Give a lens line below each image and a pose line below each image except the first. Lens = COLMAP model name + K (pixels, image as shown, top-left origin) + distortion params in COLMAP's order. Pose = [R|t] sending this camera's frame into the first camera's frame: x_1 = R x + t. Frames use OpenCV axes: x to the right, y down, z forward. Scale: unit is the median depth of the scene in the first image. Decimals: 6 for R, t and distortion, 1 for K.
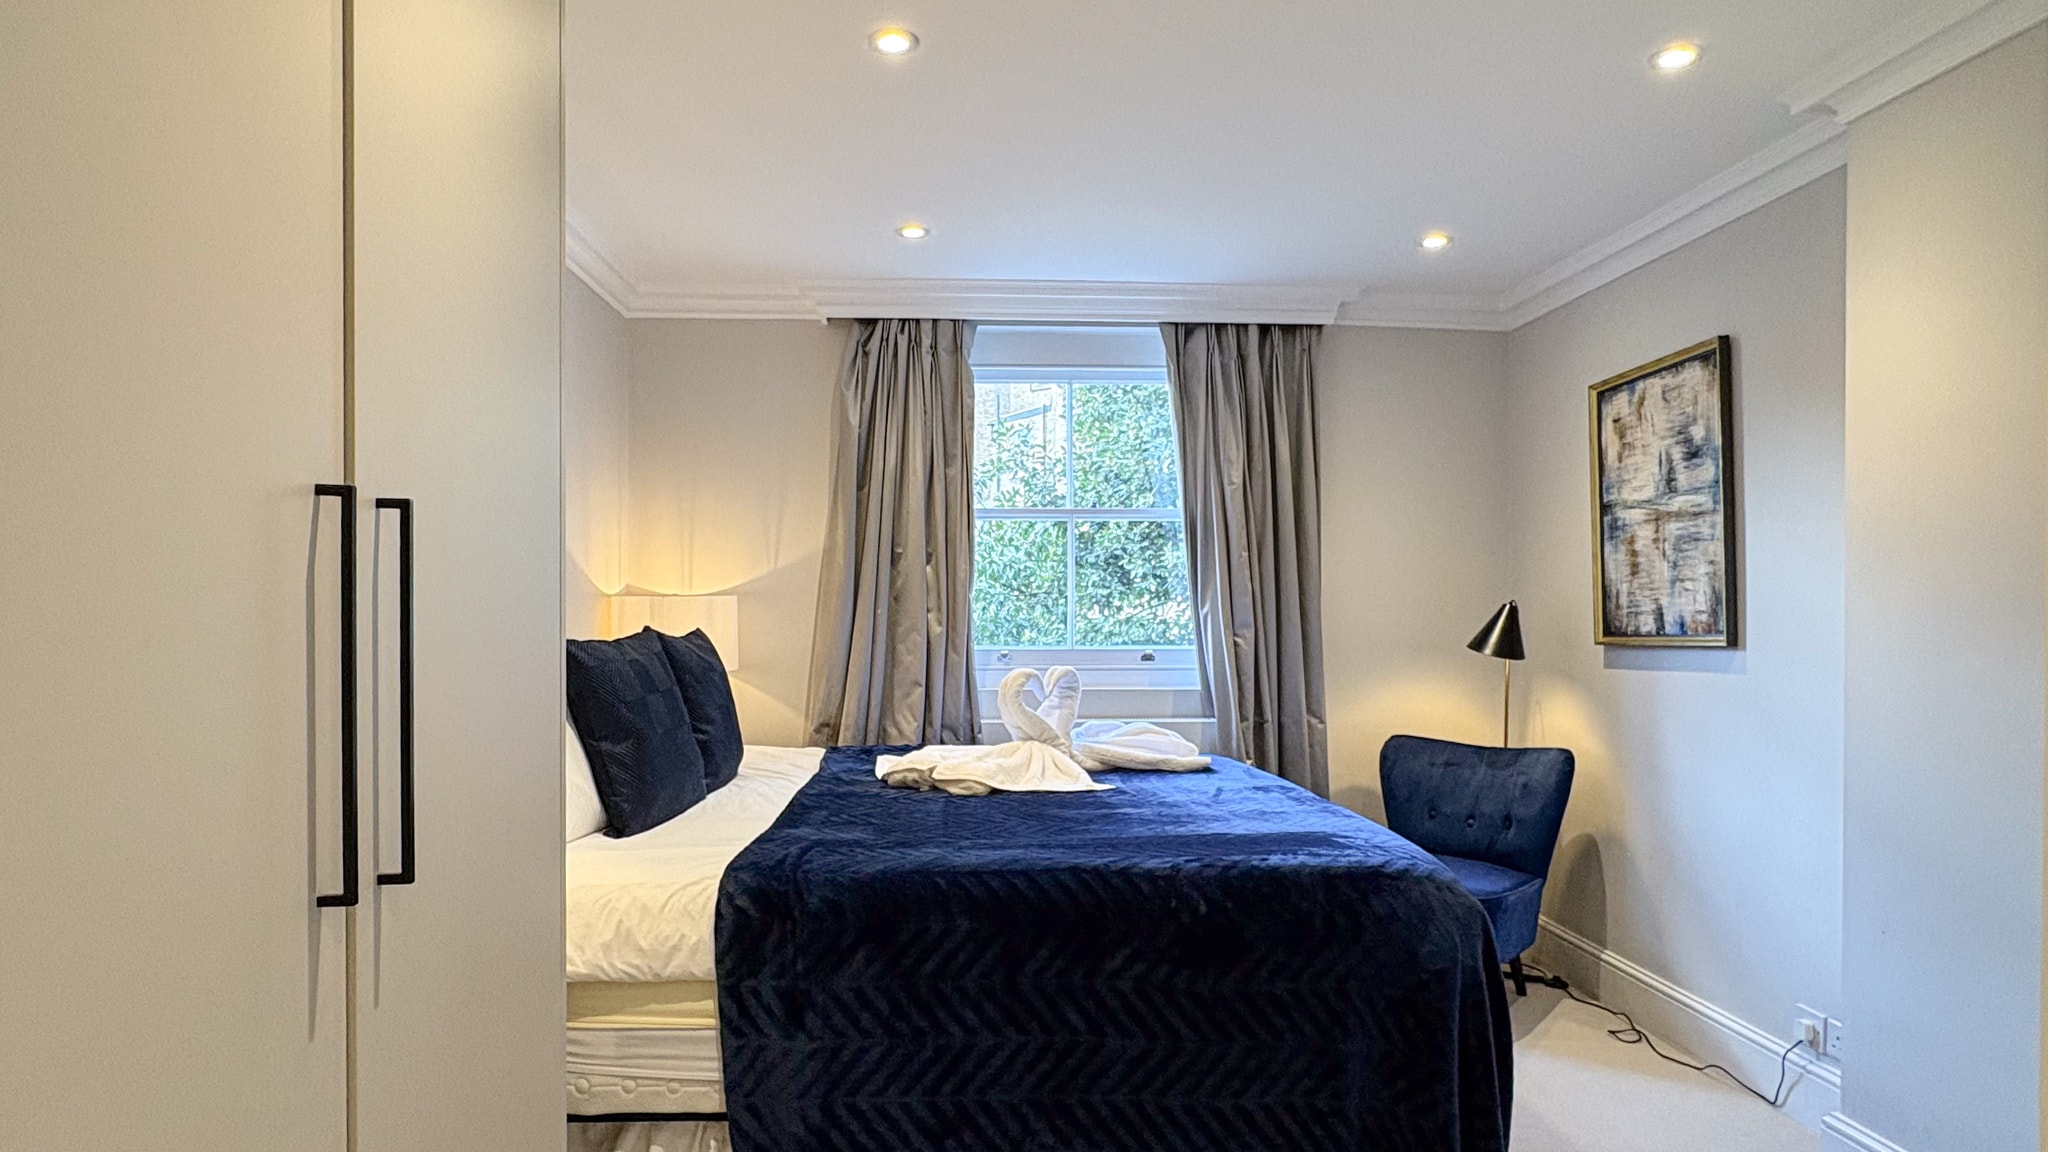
lens RADIAL K [[1140.8, 0, 1020.9], [0, 1140.8, 620.2], [0, 0, 1]] dist [-0.005997, 0.003474]
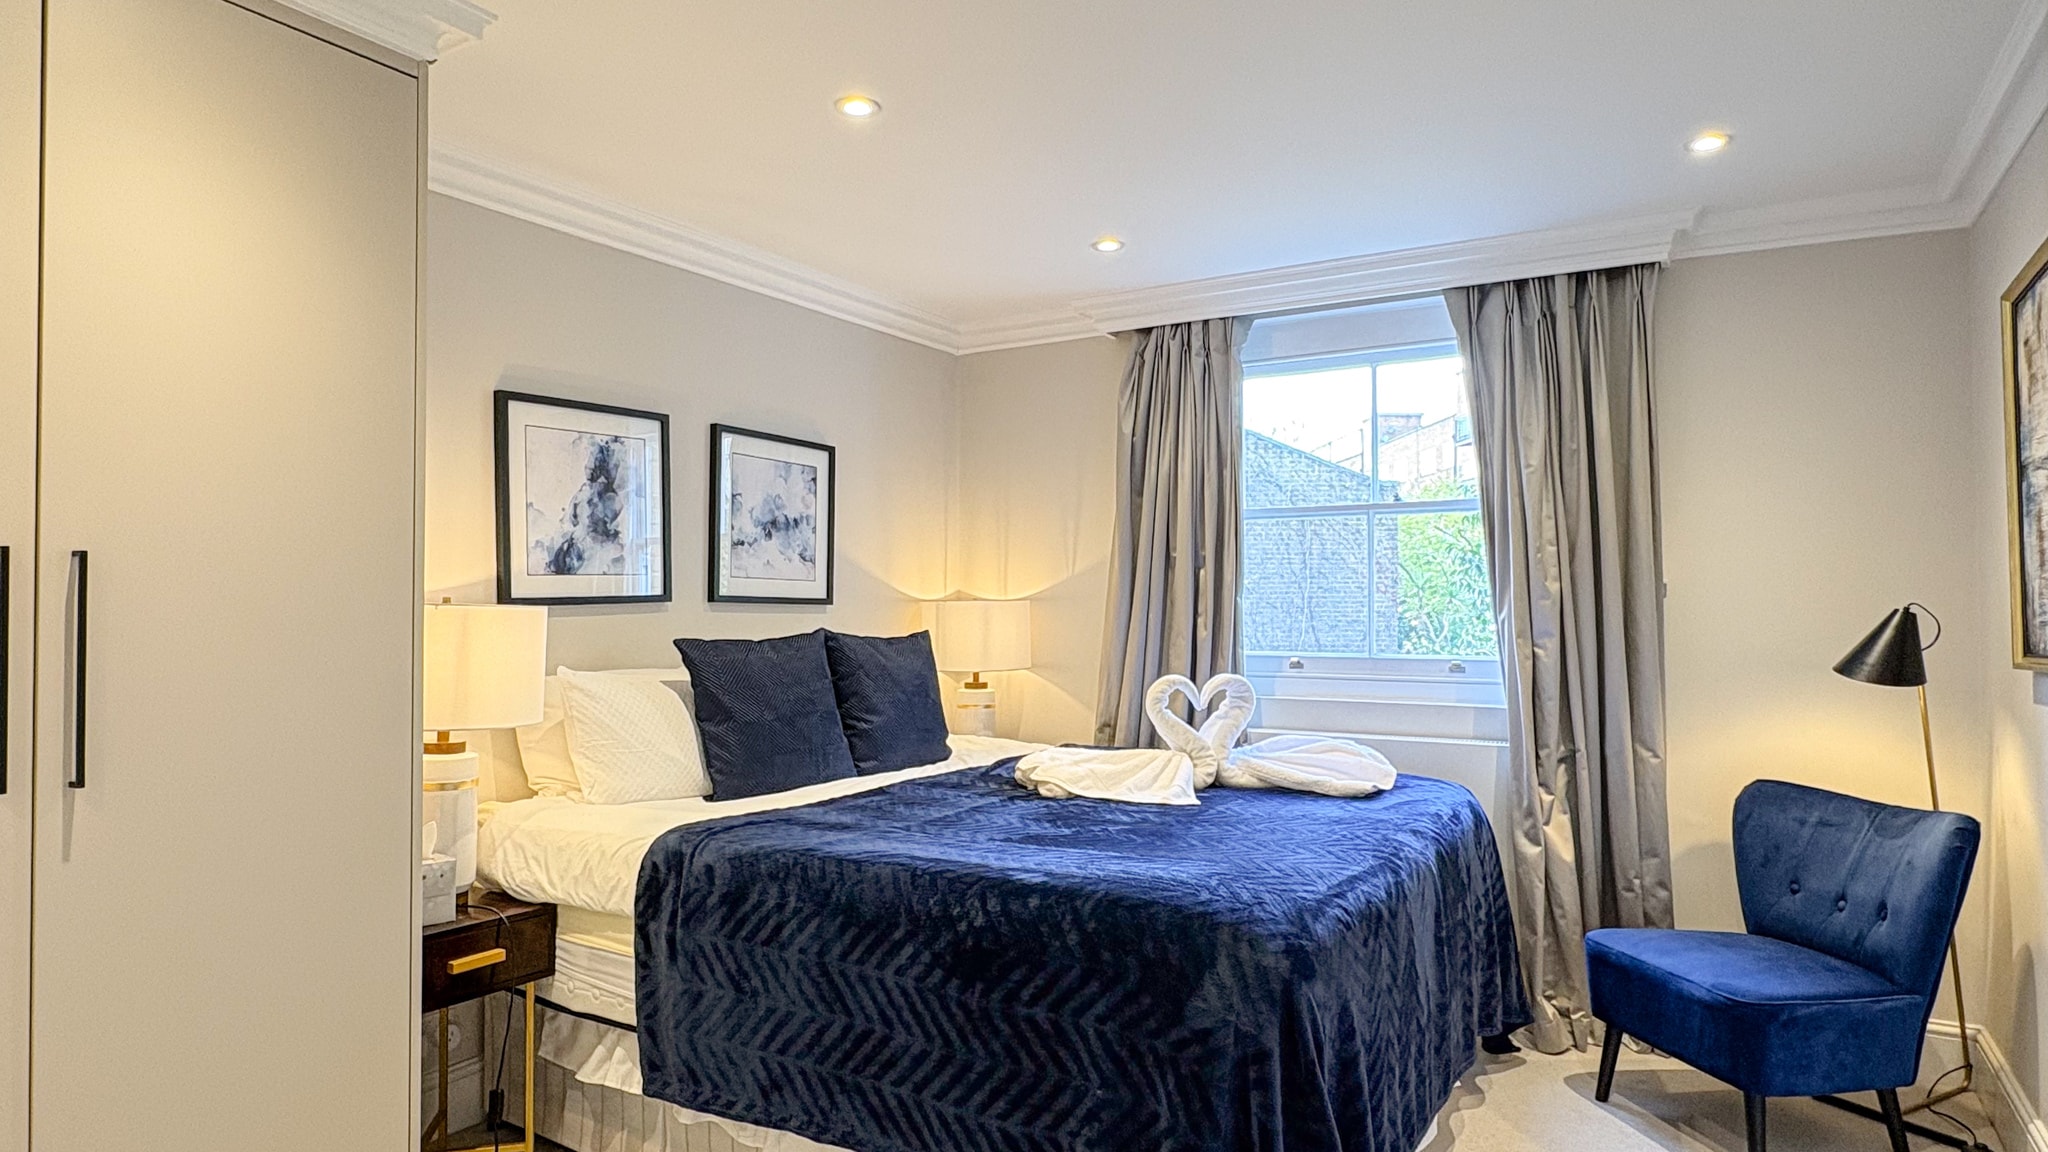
lens RADIAL K [[1140.8, 0, 984.1], [0, 1140.8, 598.6], [0, 0, 1]] dist [-0.005997, 0.003474]
pose [[0.839303, -0.003666, -0.543652, 0.330695], [-0.006884, 0.999825, -0.017371, -0.004530], [0.543621, 0.018322, 0.839131, 0.077764]]
